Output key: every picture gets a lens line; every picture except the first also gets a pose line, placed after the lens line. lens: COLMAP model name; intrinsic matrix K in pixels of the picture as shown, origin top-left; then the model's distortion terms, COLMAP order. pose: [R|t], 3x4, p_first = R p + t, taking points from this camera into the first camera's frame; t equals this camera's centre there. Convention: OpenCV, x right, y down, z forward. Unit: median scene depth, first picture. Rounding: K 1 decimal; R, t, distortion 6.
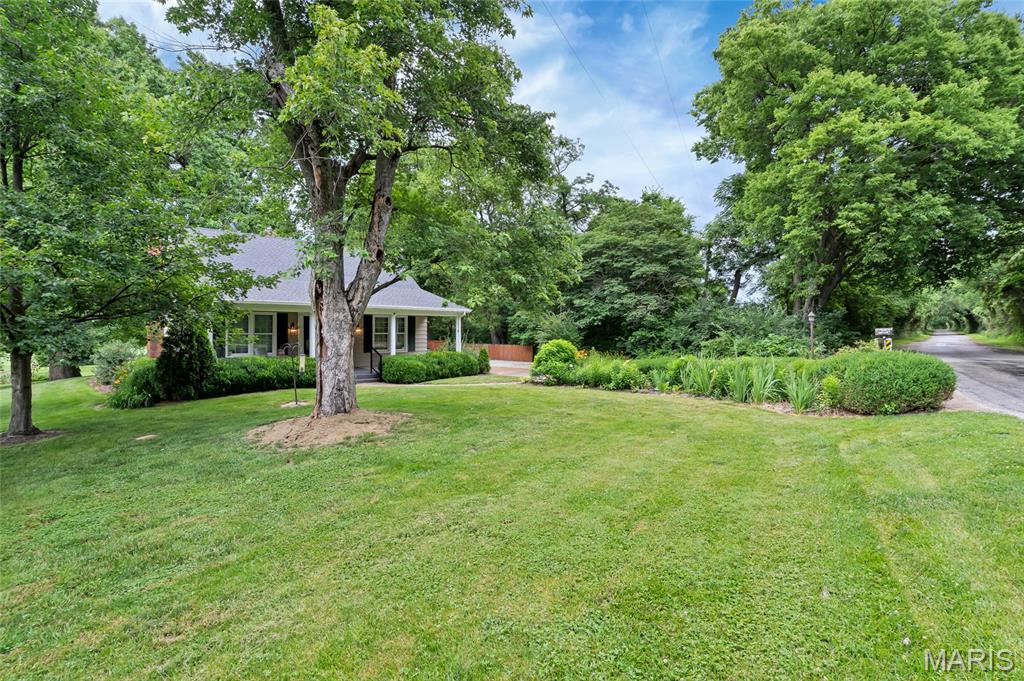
lens RADIAL K [[472.4, 0, 512.0], [0, 472.4, 340.5], [0, 0, 1]] dist [0.000378, 0.000071]
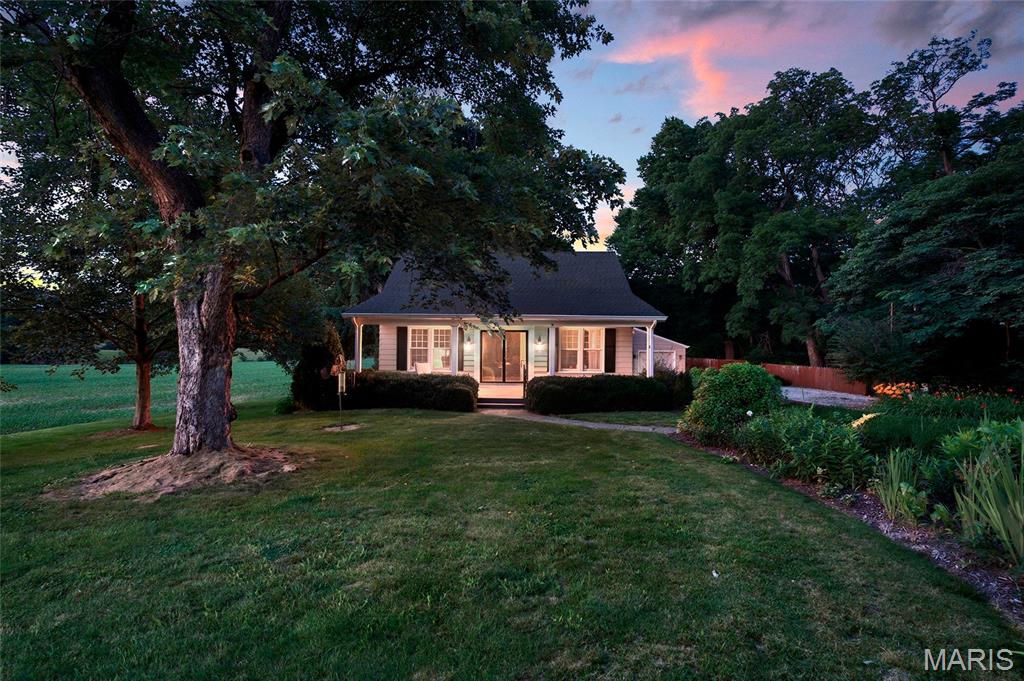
lens RADIAL K [[472.4, 0, 512.0], [0, 472.4, 340.5], [0, 0, 1]] dist [0.000378, 0.000071]
pose [[0.741484, -0.002550, -0.670966, 0.233325], [-0.020331, 0.999448, -0.026267, -0.006833], [0.670663, 0.033118, 0.741023, 0.358726]]
